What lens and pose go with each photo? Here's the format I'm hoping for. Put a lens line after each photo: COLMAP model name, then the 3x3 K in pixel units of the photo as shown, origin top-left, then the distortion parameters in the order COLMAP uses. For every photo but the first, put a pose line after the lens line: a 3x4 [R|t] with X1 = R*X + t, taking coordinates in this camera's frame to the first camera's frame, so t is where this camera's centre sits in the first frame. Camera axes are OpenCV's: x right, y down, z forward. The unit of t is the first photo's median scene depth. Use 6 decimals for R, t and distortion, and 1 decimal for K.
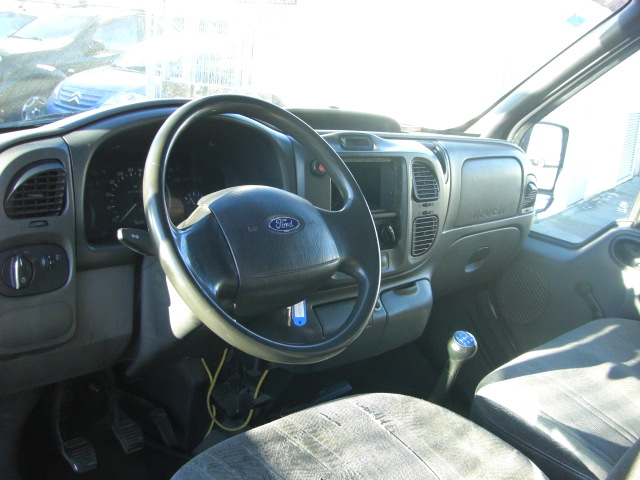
lens RADIAL K [[728.1, 0, 320.0], [0, 728.1, 240.0], [0, 0, 1]] dist [-0.186895, 0.138213]
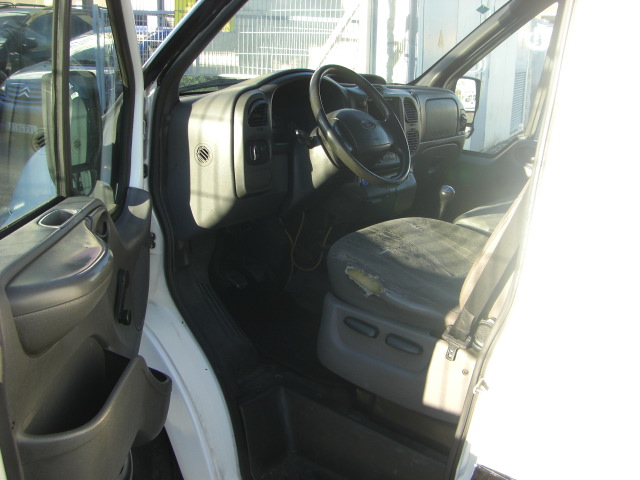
lens RADIAL K [[728.1, 0, 320.0], [0, 728.1, 240.0], [0, 0, 1]] dist [-0.186895, 0.138213]
pose [[0.986942, -0.092220, 0.132061, -0.313381], [0.088643, 0.995526, 0.032723, 0.144653], [-0.134488, -0.020589, 0.990701, -0.662237]]
